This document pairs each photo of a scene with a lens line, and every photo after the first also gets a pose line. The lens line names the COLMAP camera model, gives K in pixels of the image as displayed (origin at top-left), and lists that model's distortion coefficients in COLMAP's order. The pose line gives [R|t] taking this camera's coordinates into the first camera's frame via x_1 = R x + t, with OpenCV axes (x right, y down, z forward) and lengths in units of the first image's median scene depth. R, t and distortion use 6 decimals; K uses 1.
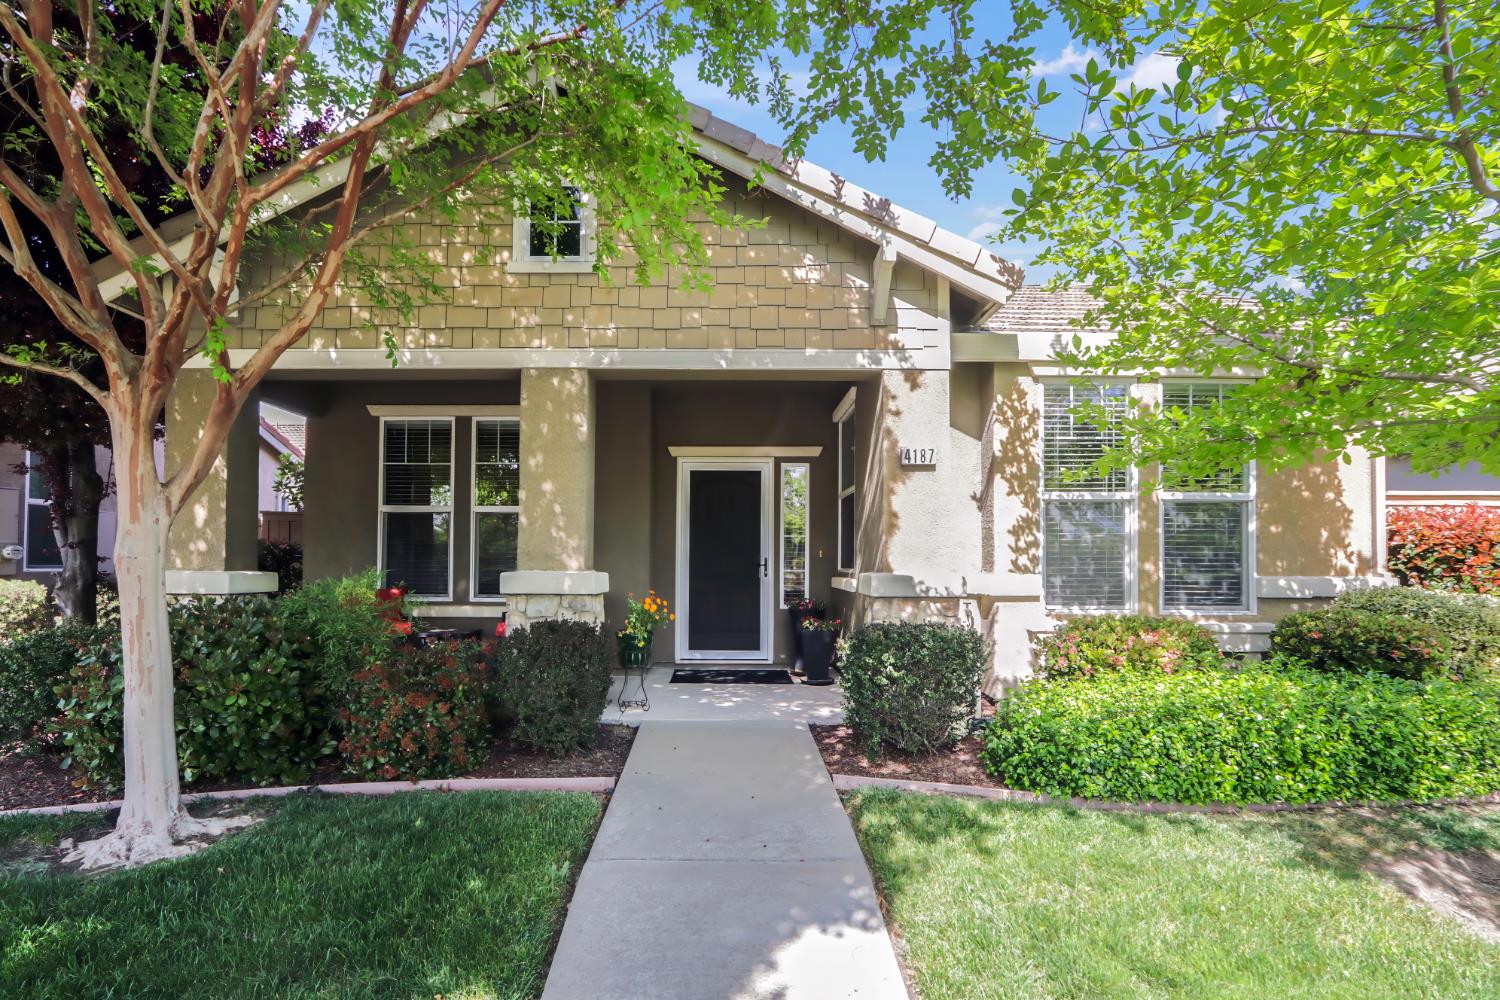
lens RADIAL K [[657.7, 0, 746.6], [0, 657.7, 461.4], [0, 0, 1]] dist [-0.000576, -0.000010]
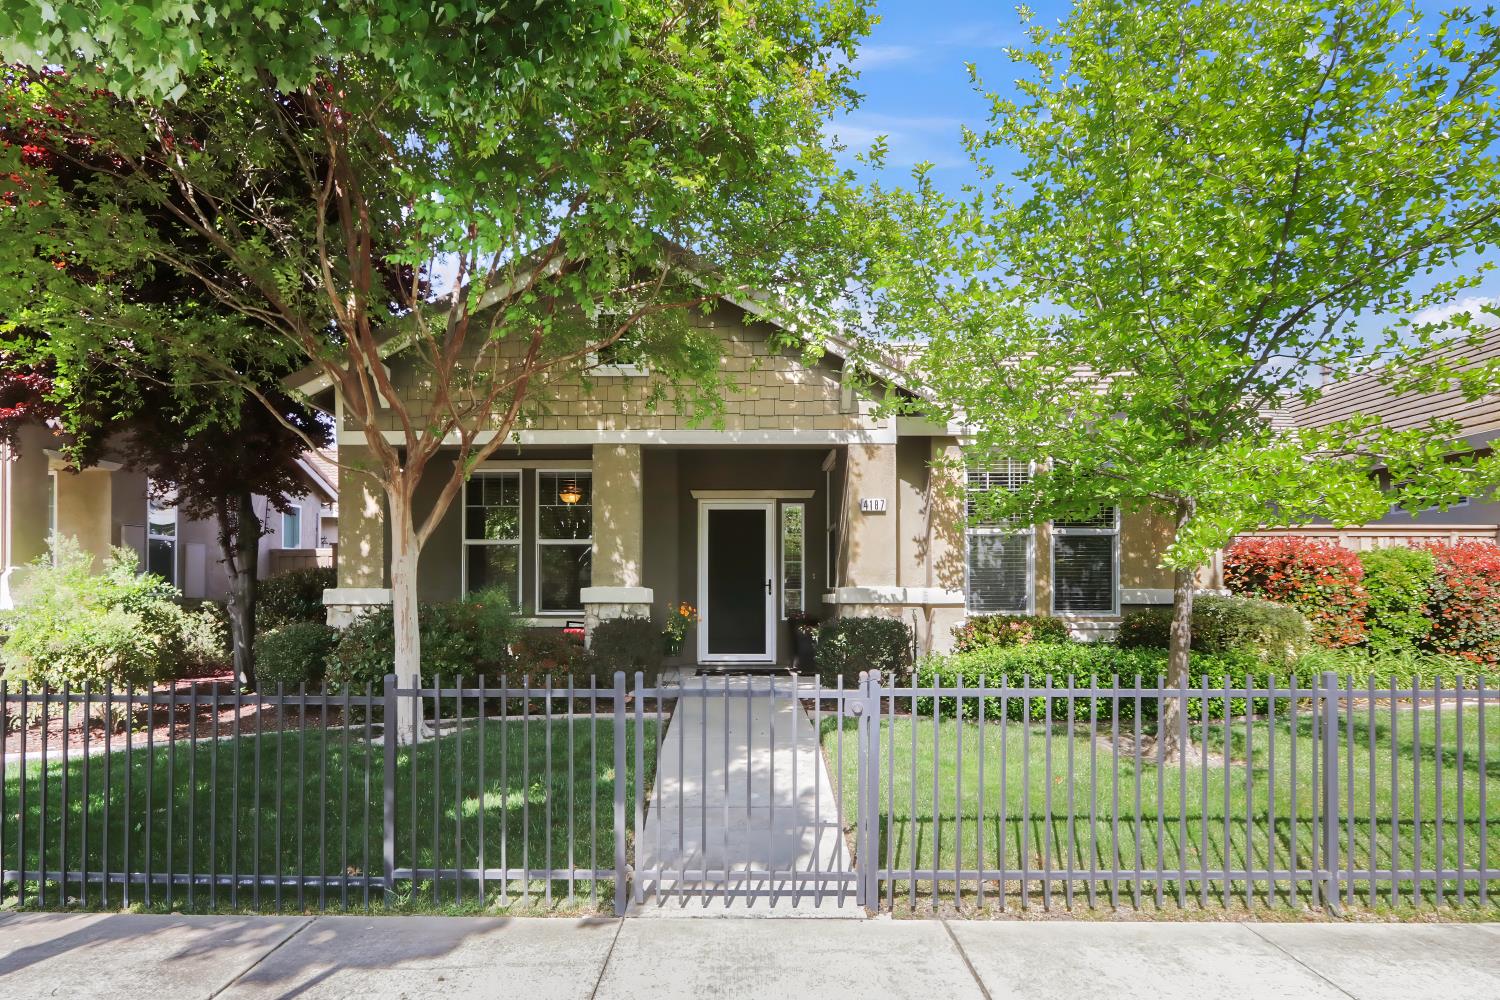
lens RADIAL K [[689.3, 0, 750.0], [0, 689.3, 500.0], [0, 0, 1]] dist [0.000770, 0.000010]
pose [[0.999932, -0.005870, -0.010088, 0.008078], [0.006085, 0.999753, 0.021396, -0.048561], [0.009960, -0.021456, 0.999720, -0.454769]]
